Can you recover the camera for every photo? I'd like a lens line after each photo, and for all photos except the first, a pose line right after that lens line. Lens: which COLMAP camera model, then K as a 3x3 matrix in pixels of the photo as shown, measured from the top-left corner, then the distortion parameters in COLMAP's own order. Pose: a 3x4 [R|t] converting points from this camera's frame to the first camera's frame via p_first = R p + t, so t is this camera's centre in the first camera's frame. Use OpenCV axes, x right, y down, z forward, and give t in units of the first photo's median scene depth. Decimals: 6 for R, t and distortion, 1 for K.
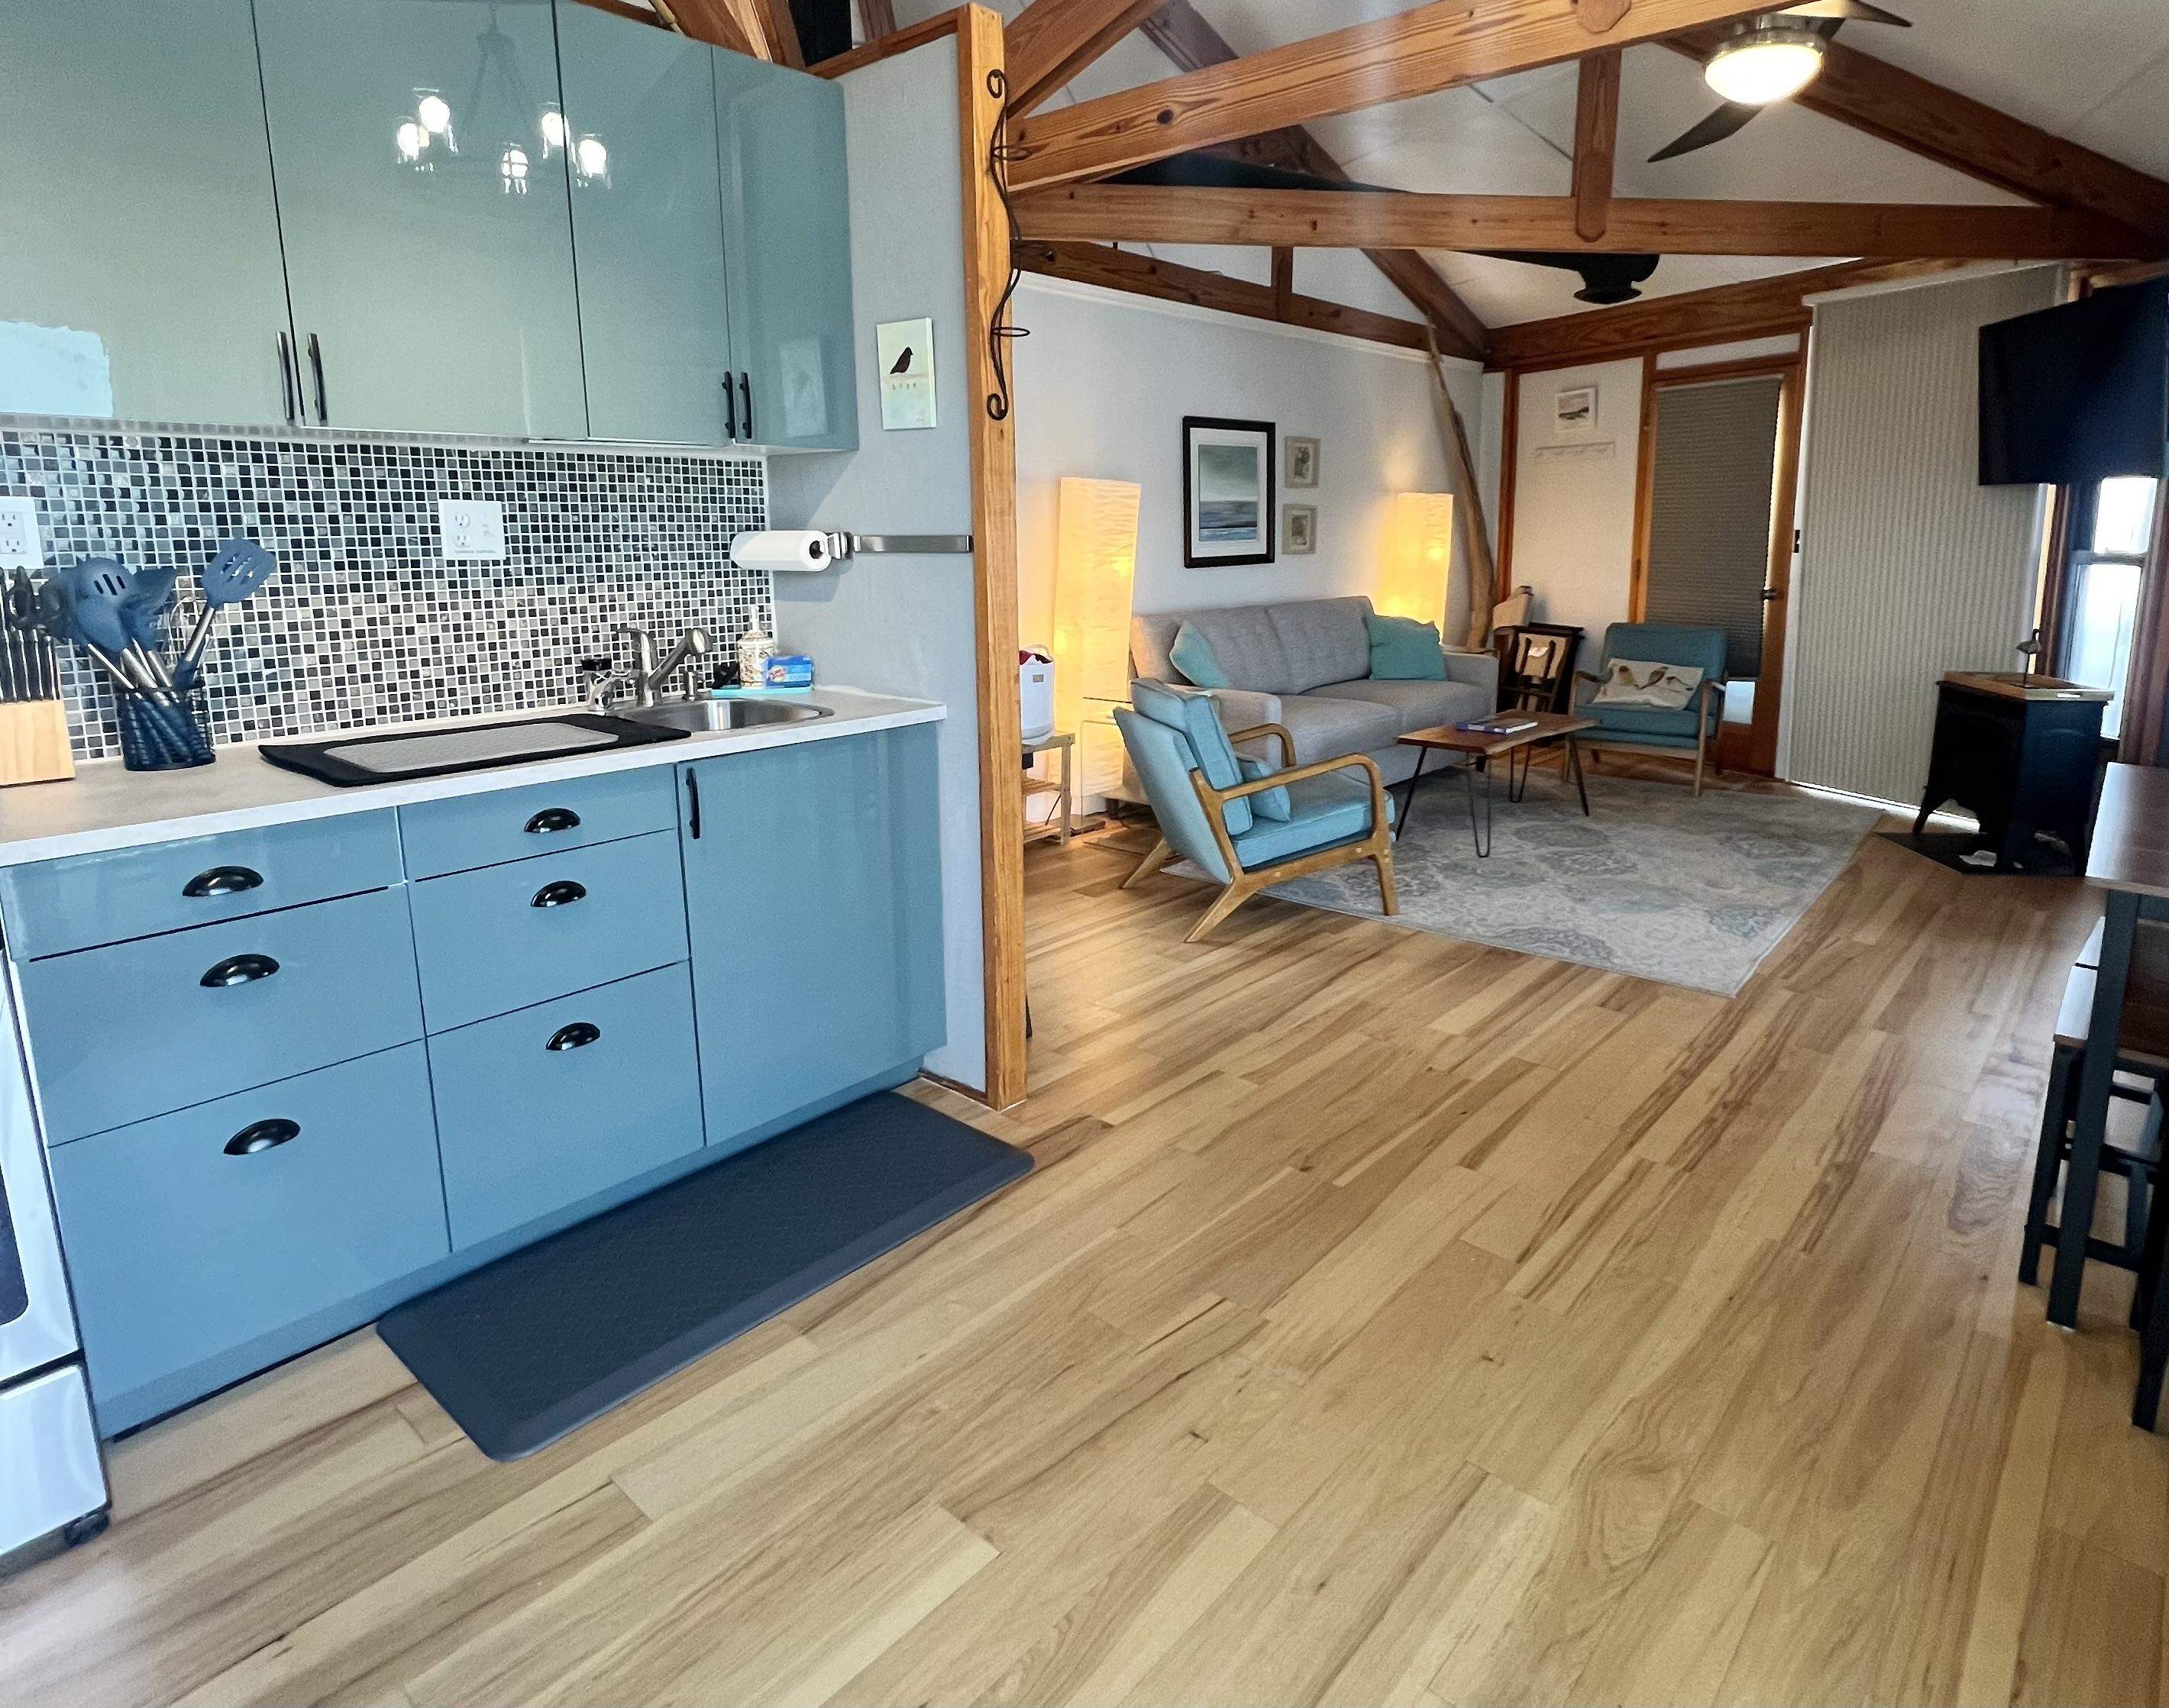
lens RADIAL K [[1243.5, 0, 1145.6], [0, 1243.5, 751.2], [0, 0, 1]] dist [0.000707, -0.003315]
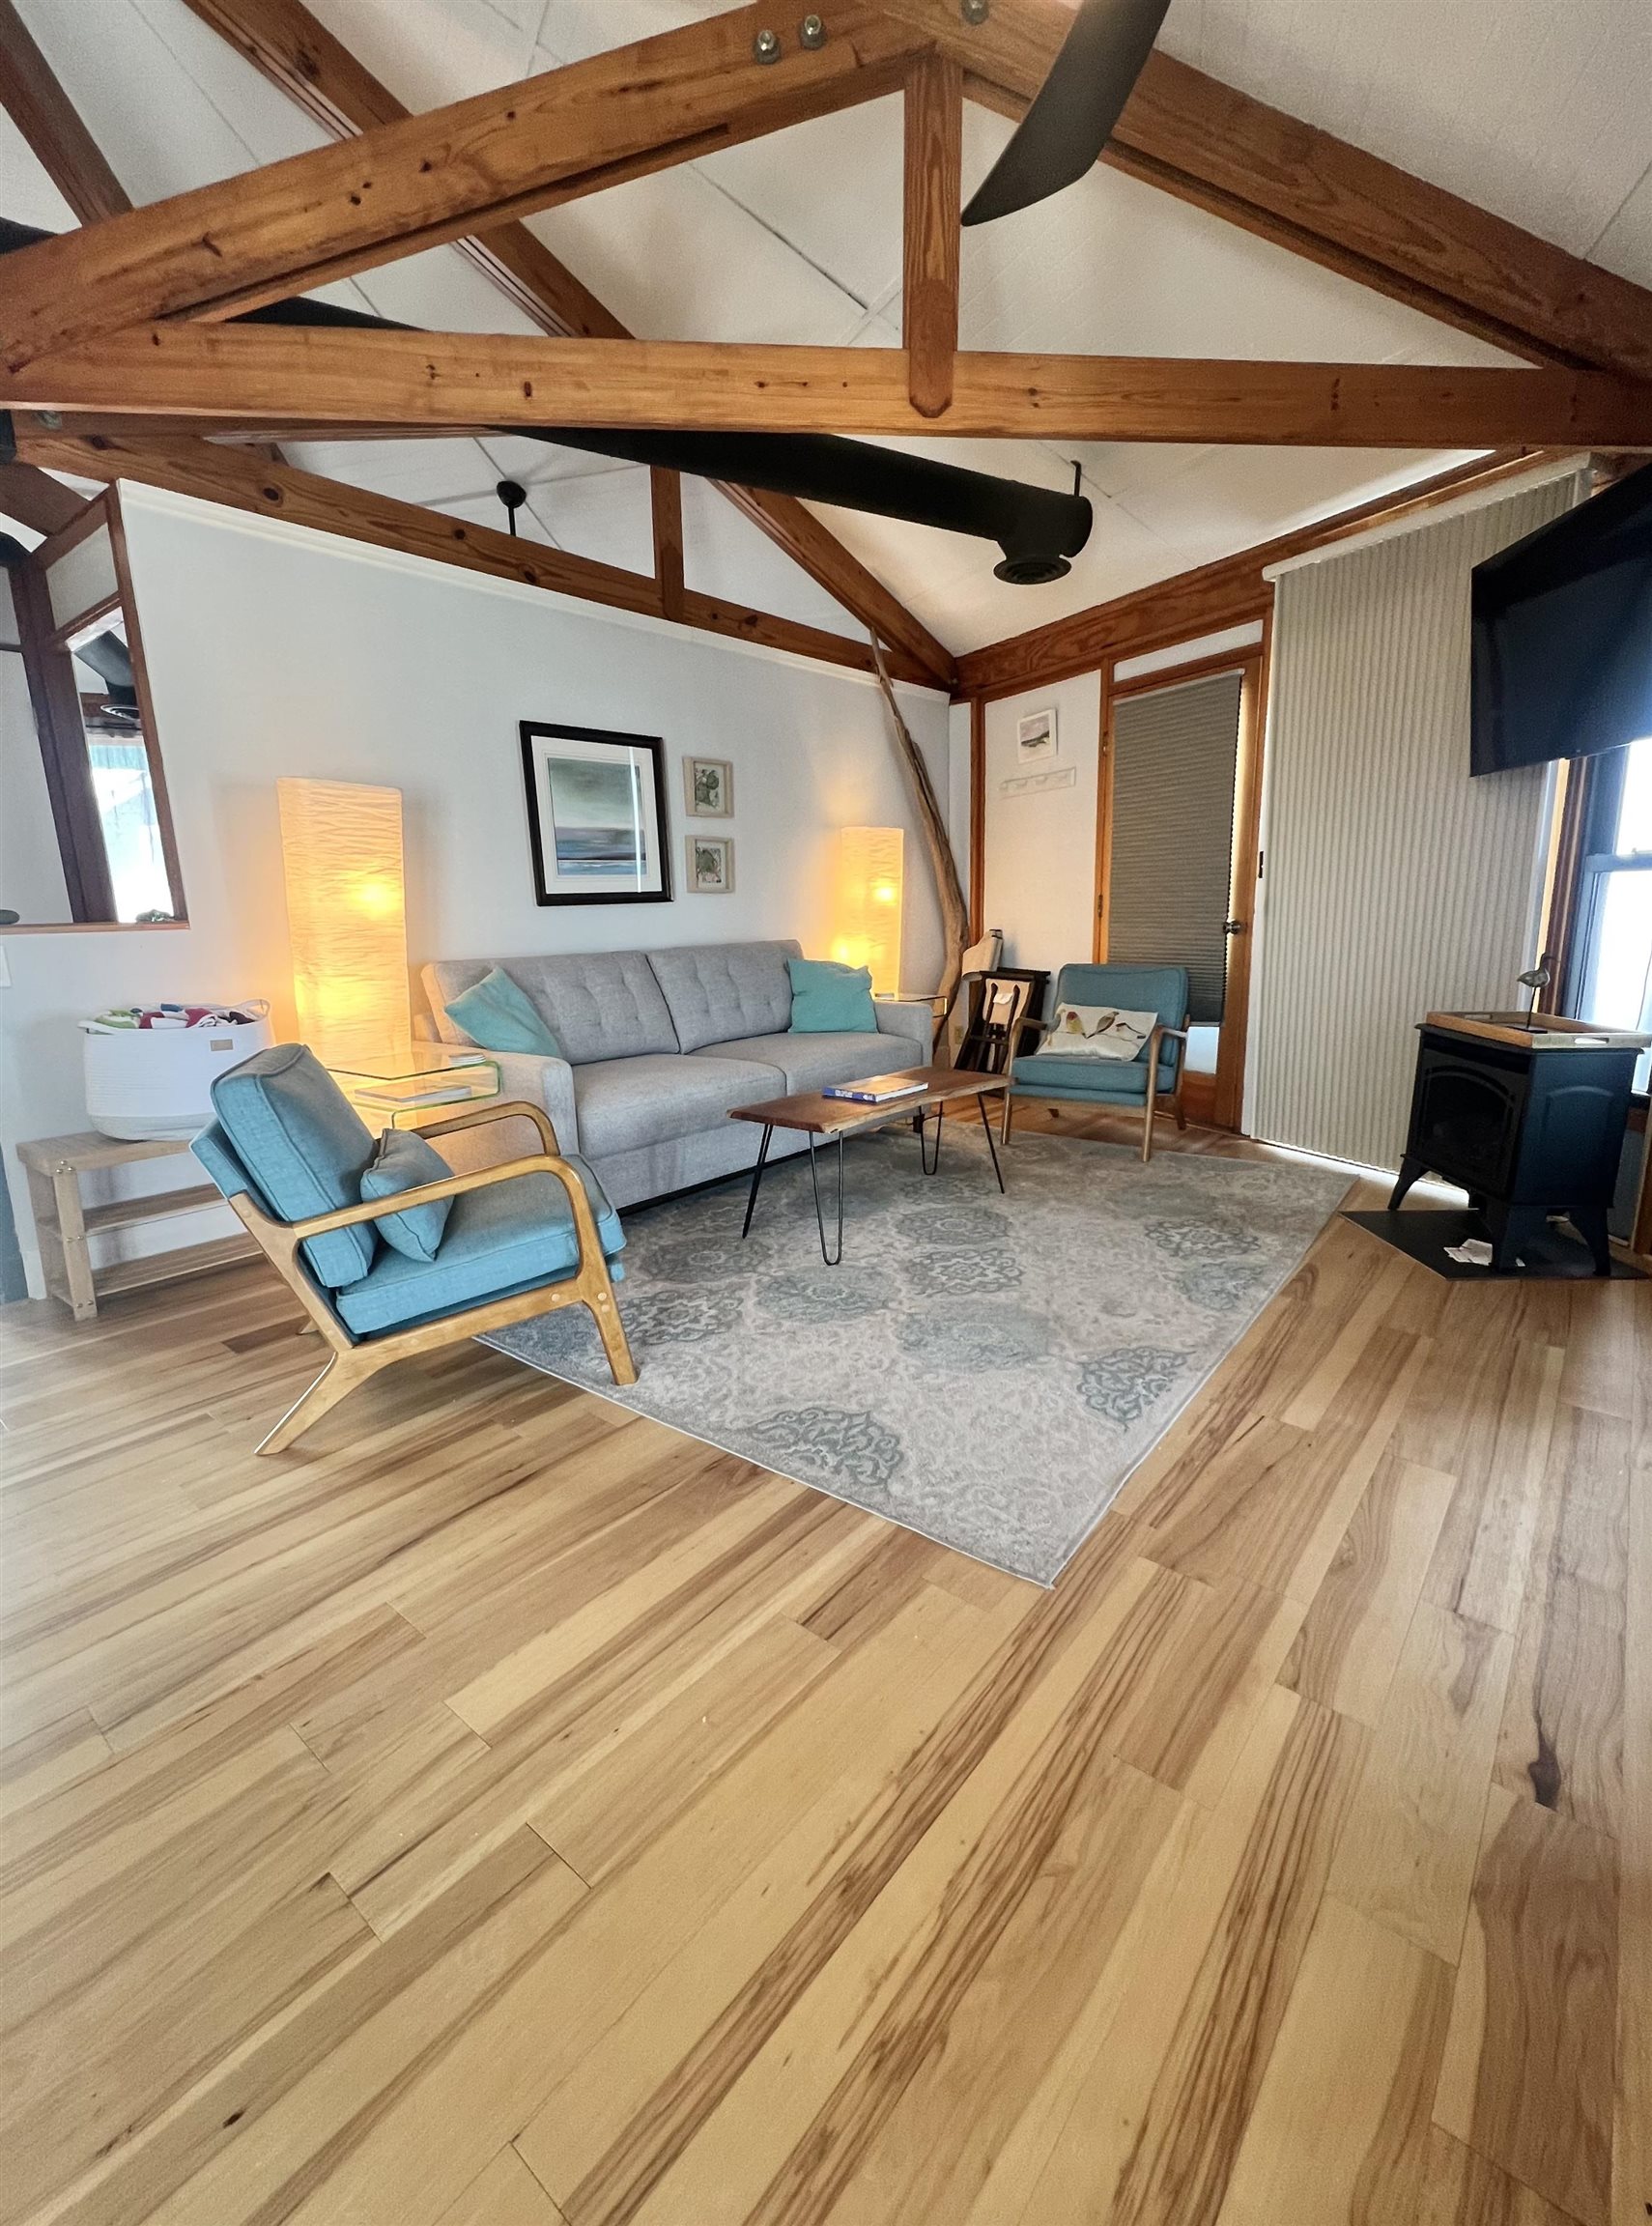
lens RADIAL K [[978.1, 0, 825.4], [0, 978.1, 1118.6], [0, 0, 1]] dist [-0.000317, -0.001492]
pose [[0.999728, -0.020543, 0.011084, 0.418075], [0.020138, 0.999168, 0.035474, -0.043206], [-0.011803, -0.035242, 0.999309, 0.630713]]
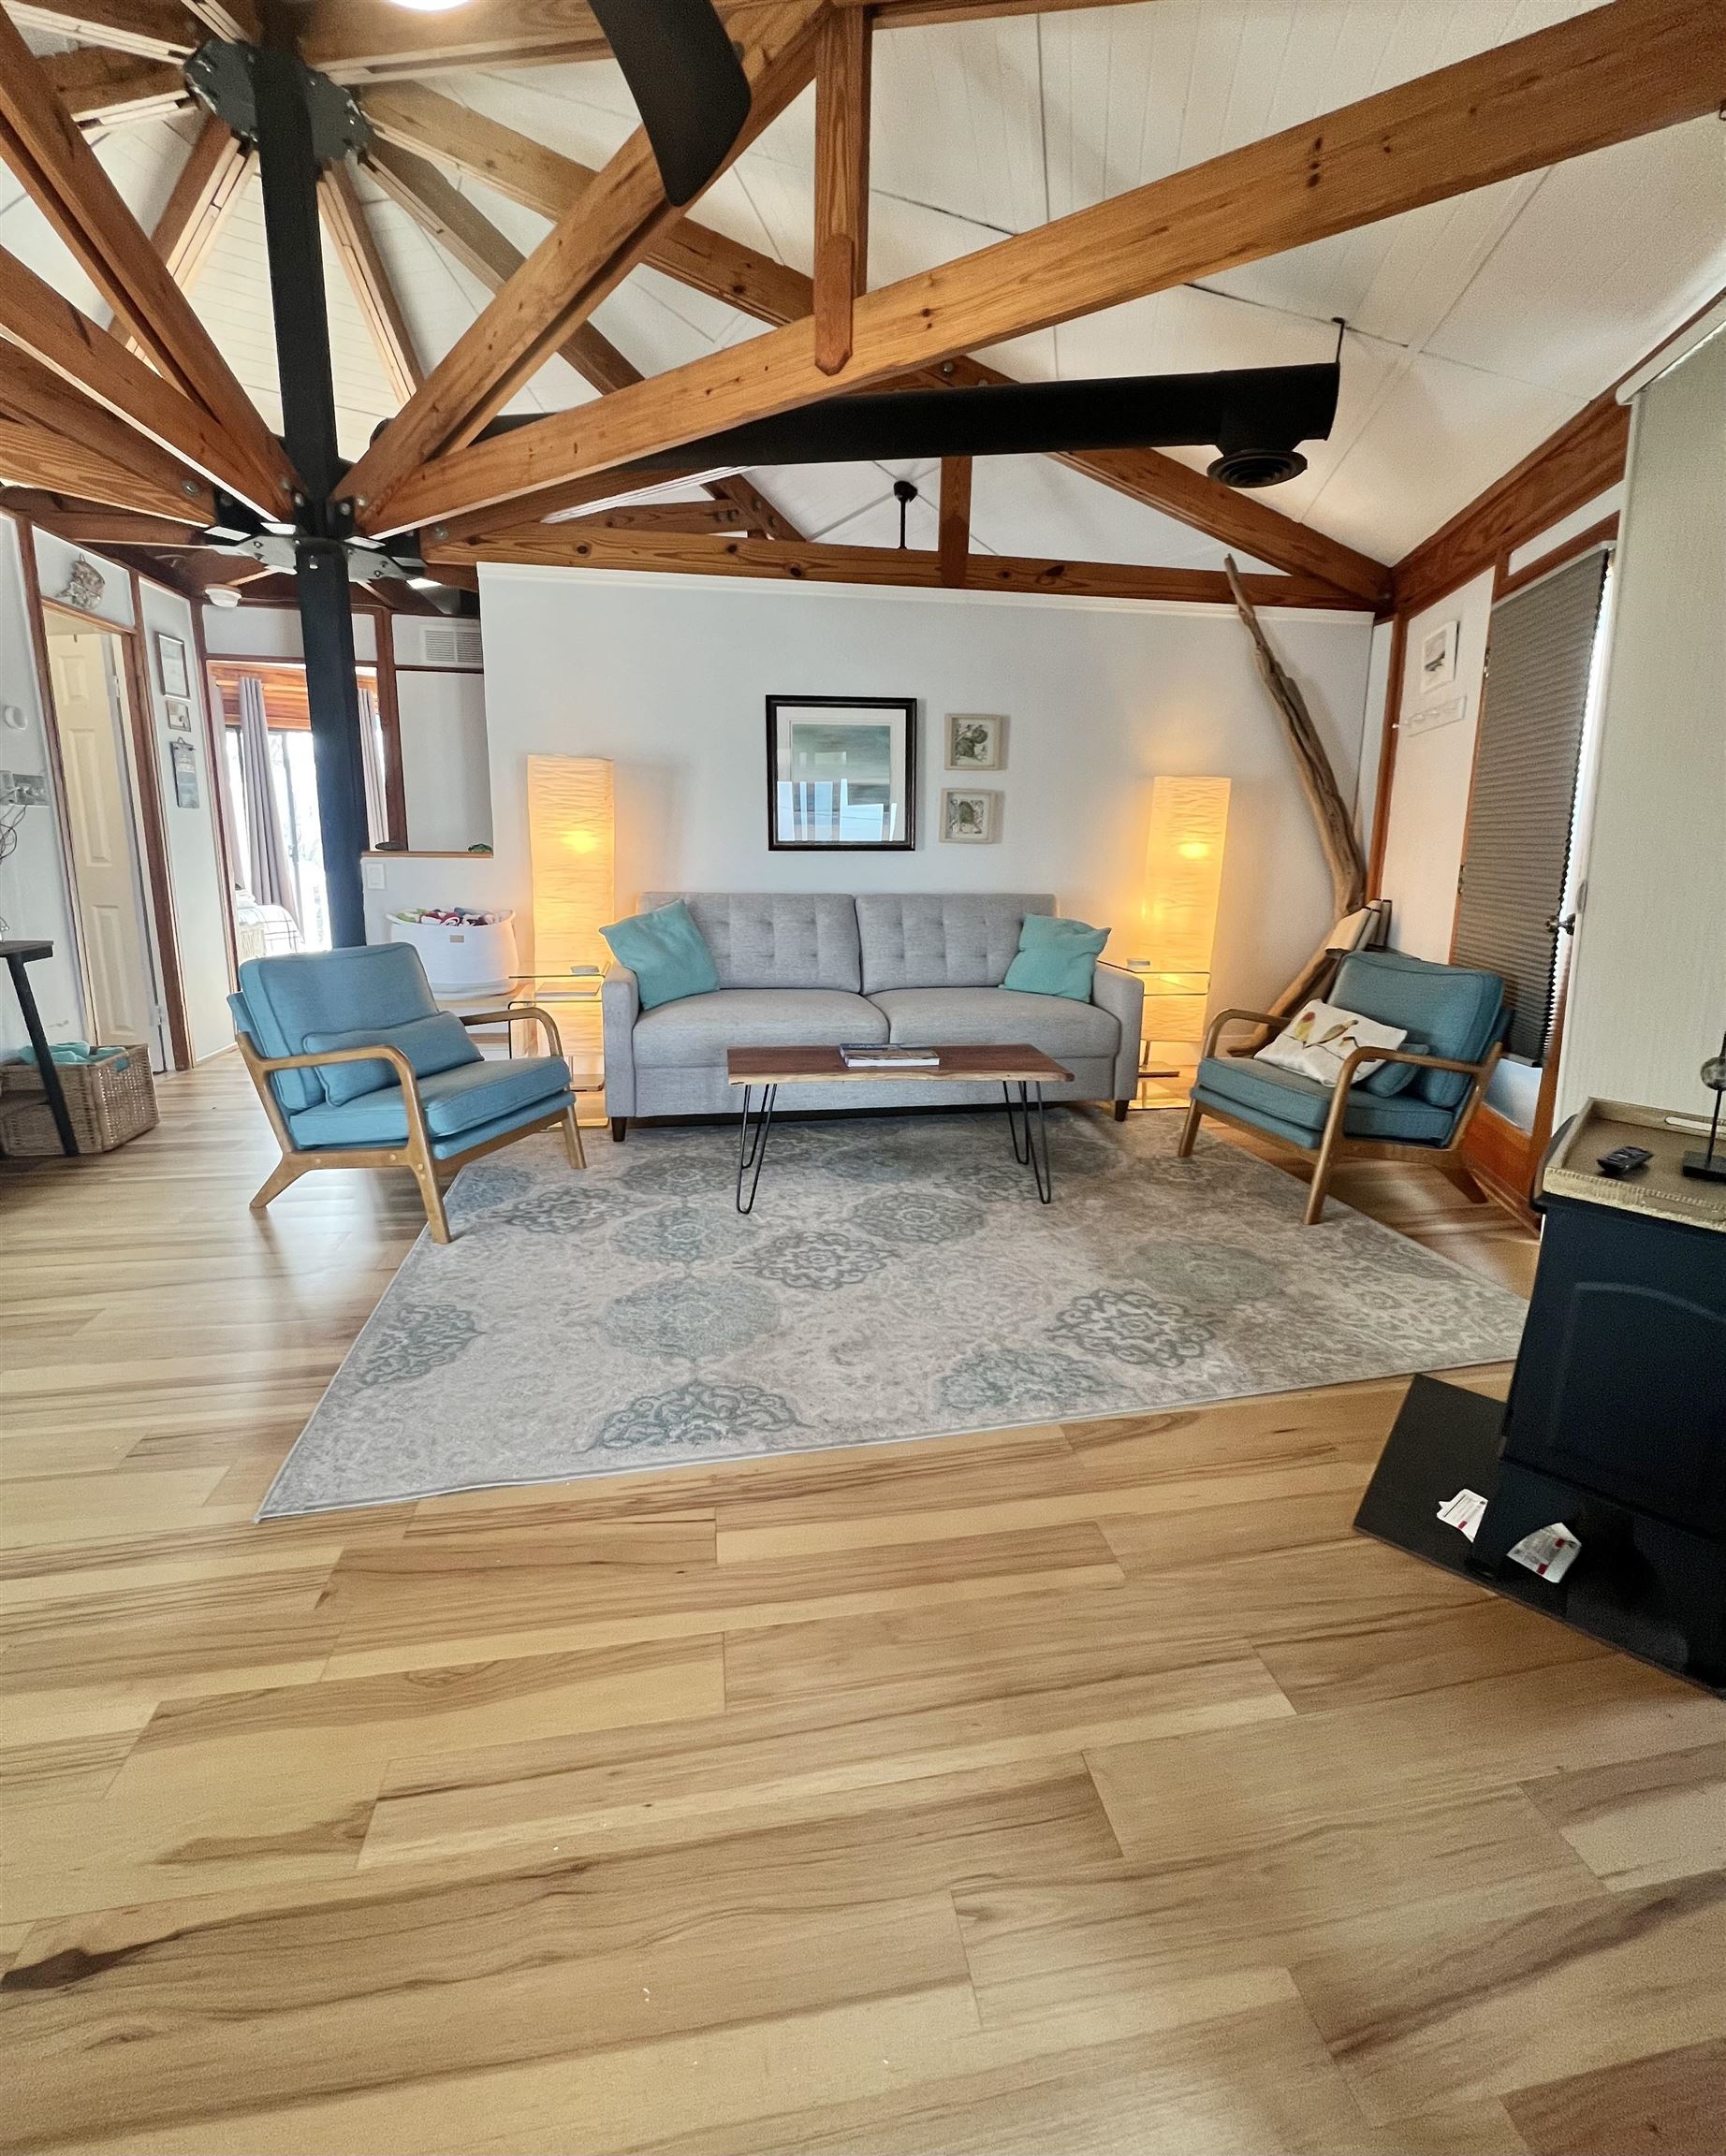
lens RADIAL K [[921.9, 0, 862.8], [0, 921.9, 1000.4], [0, 0, 1]] dist [-0.002251, 0.000169]
pose [[0.765265, 0.126445, -0.631174, 1.087379], [-0.132892, 0.990429, 0.037291, -0.128223], [0.629849, 0.055340, 0.774744, 0.935556]]
